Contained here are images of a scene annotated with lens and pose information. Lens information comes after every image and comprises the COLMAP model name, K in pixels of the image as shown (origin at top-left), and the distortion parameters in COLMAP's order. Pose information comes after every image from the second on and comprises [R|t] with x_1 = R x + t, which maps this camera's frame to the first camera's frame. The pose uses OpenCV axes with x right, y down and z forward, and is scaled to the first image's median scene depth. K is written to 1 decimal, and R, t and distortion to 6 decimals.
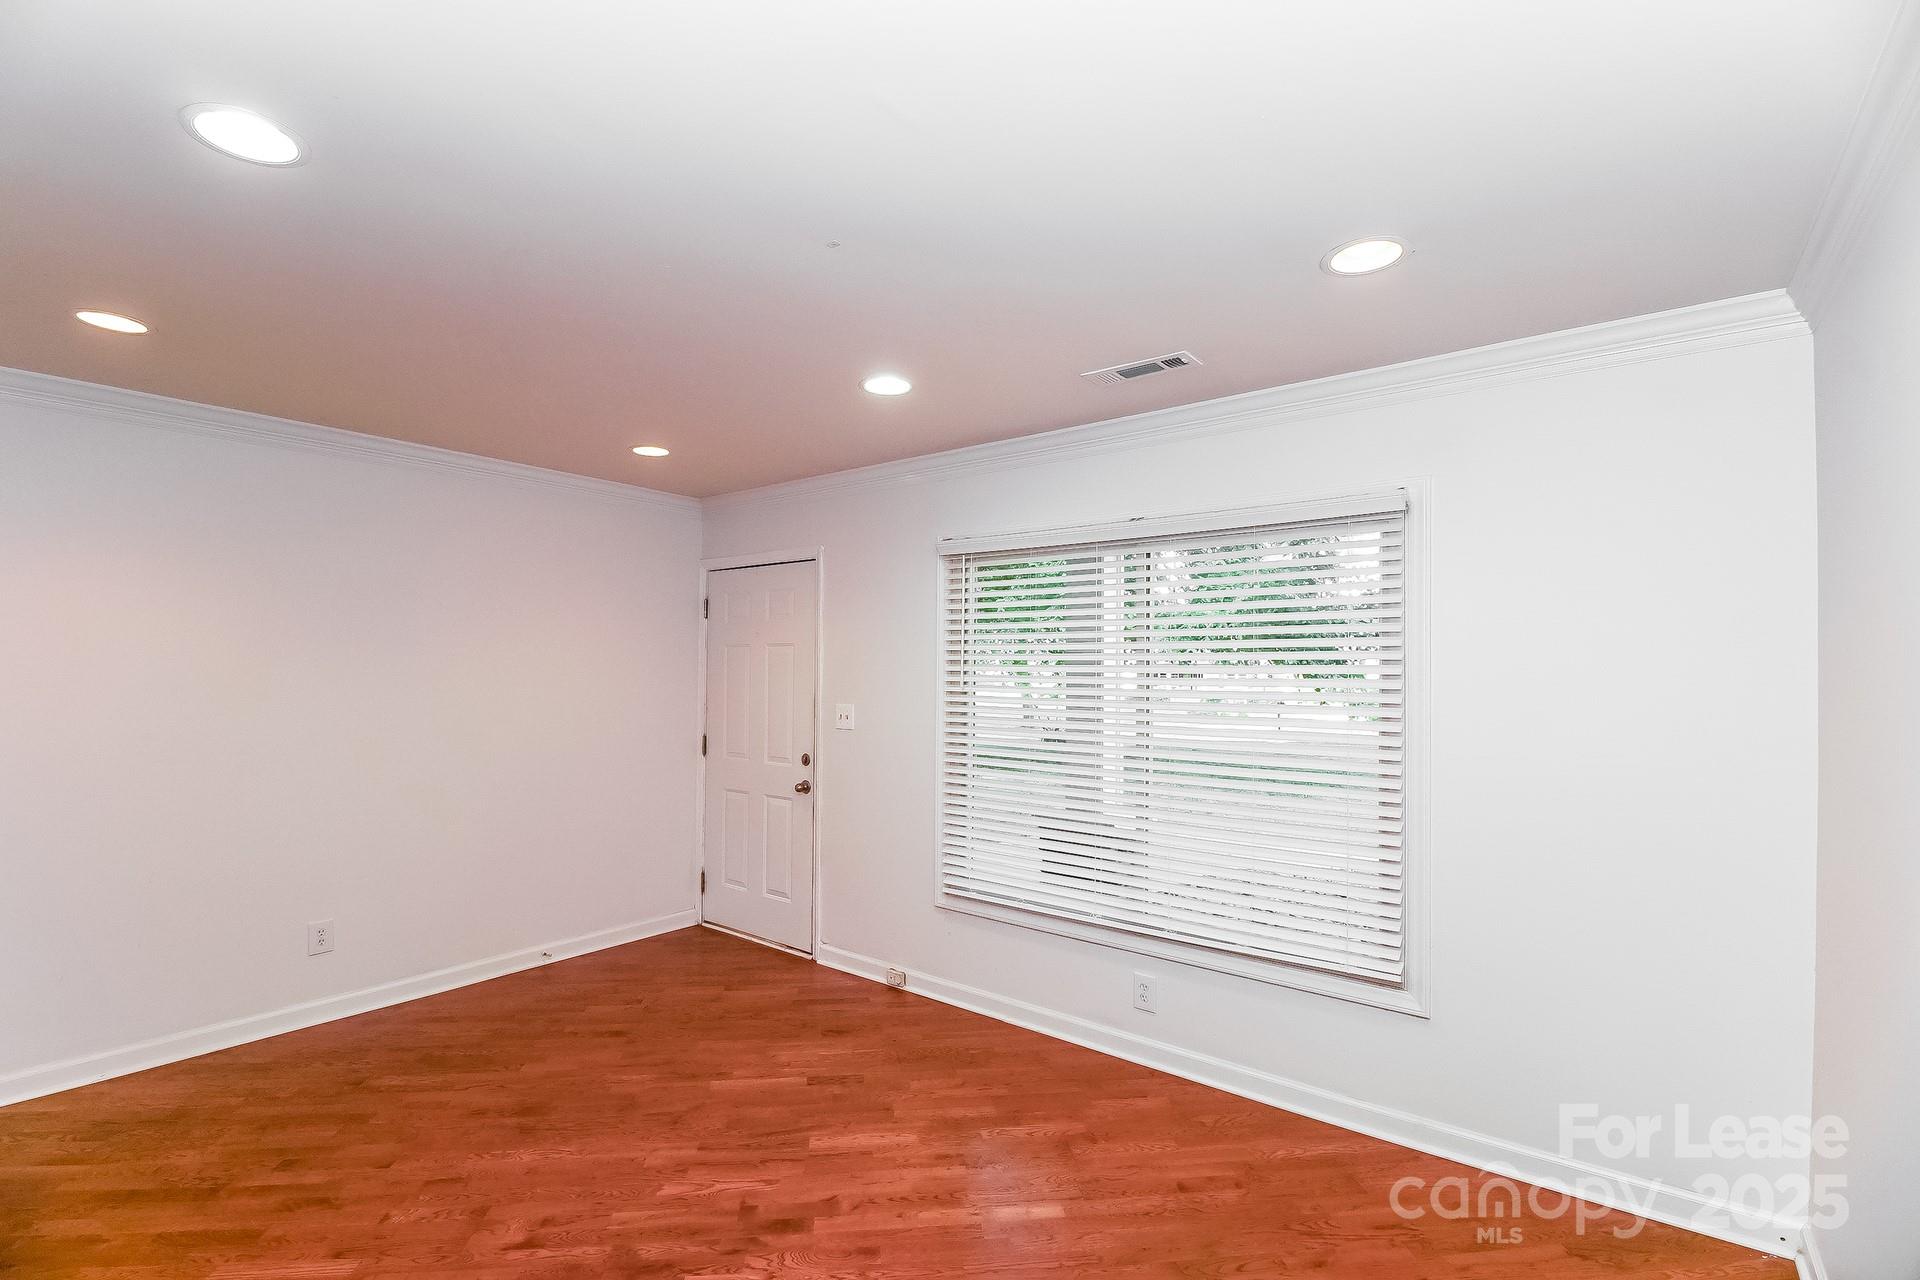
lens RADIAL K [[850.9, 0, 939.1], [0, 850.9, 662.0], [0, 0, 1]] dist [0.001169, -0.000441]
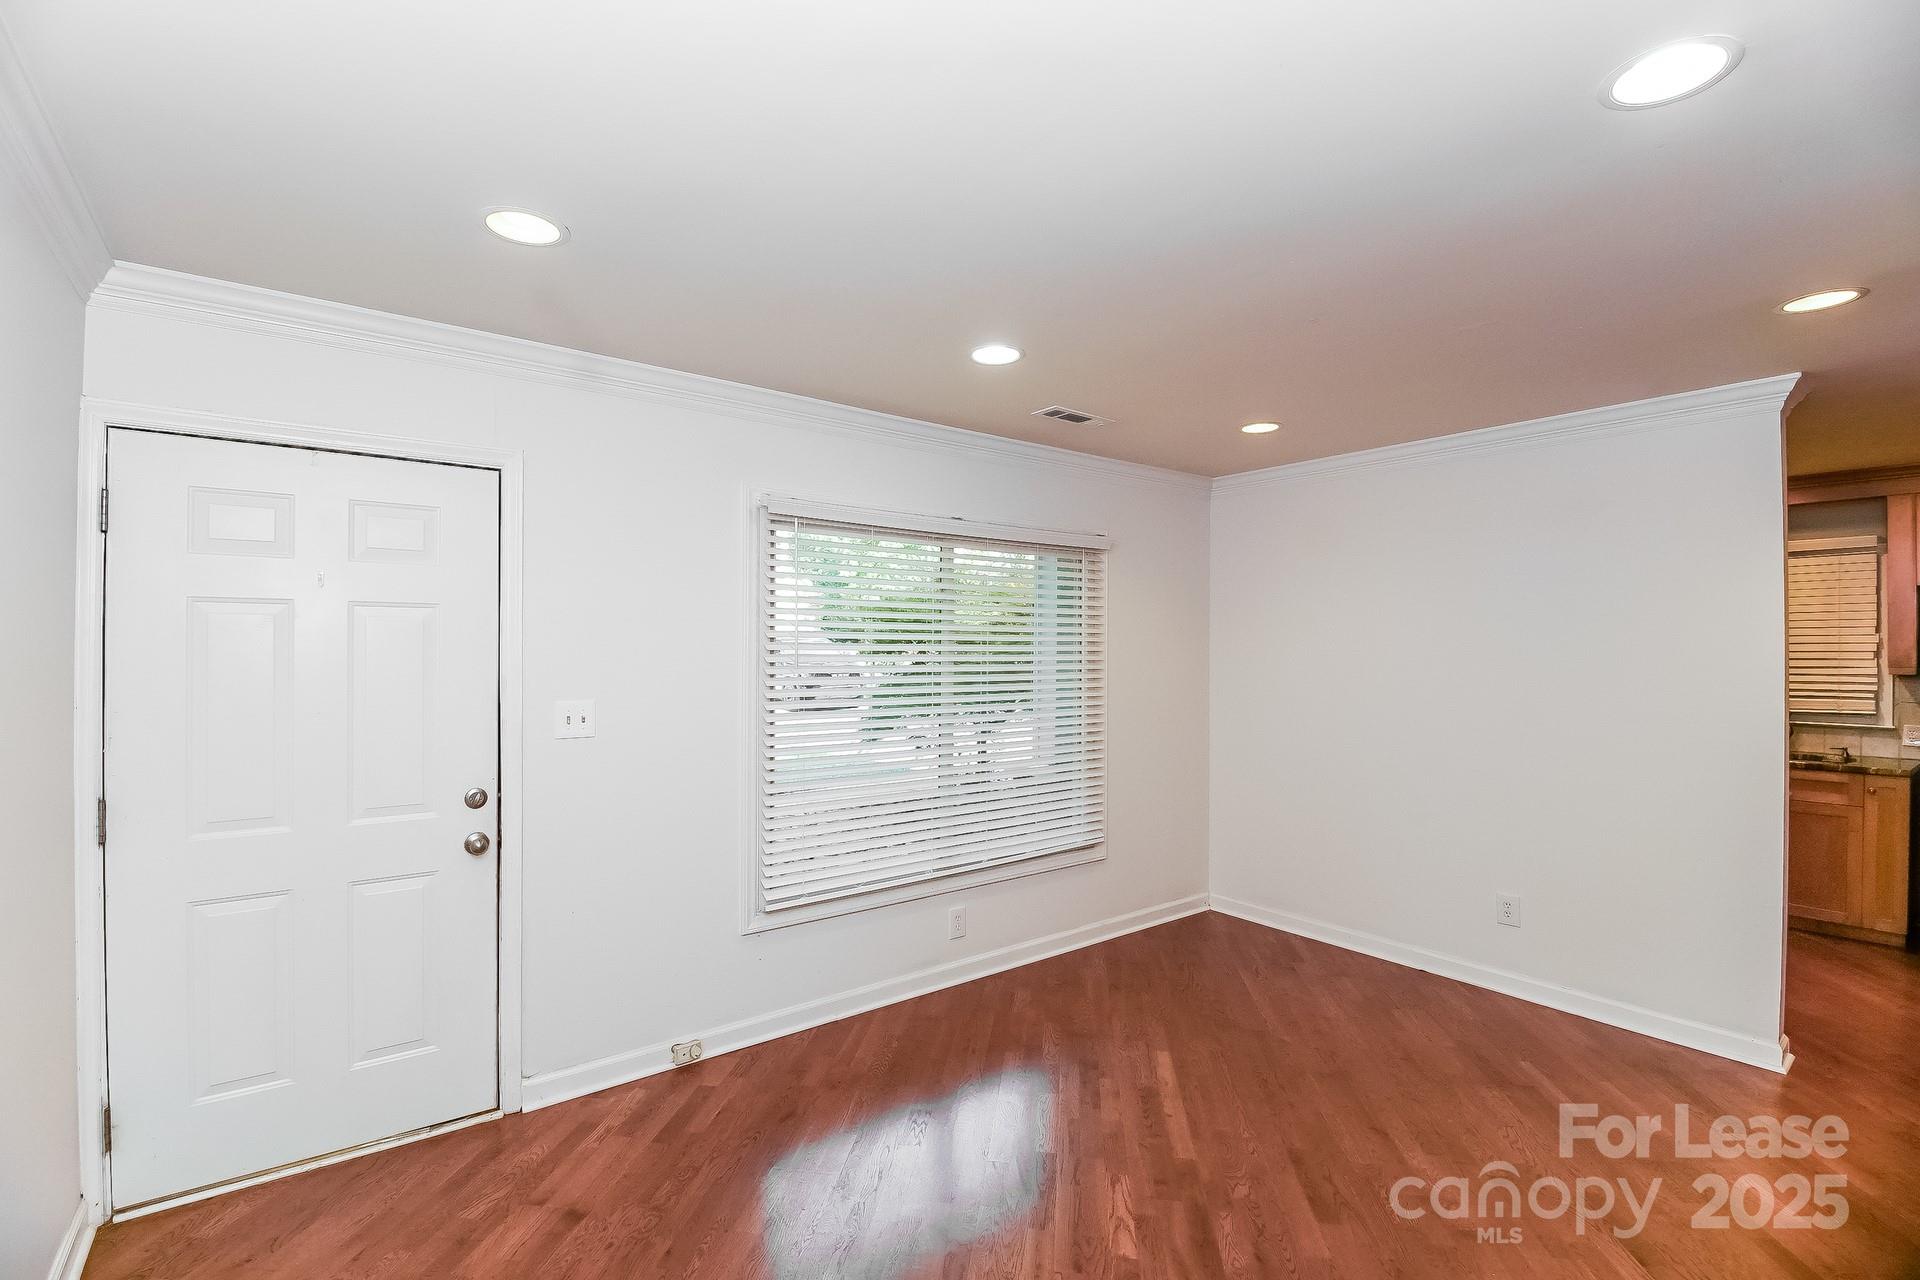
lens RADIAL K [[834.3, 0, 960.0], [0, 834.3, 640.0], [0, 0, 1]] dist [0.011307, -0.013552]
pose [[0.268746, 0.004179, 0.963202, -0.724933], [-0.003977, 0.999987, -0.003228, 0.001153], [-0.963203, -0.002963, 0.268759, 0.571483]]
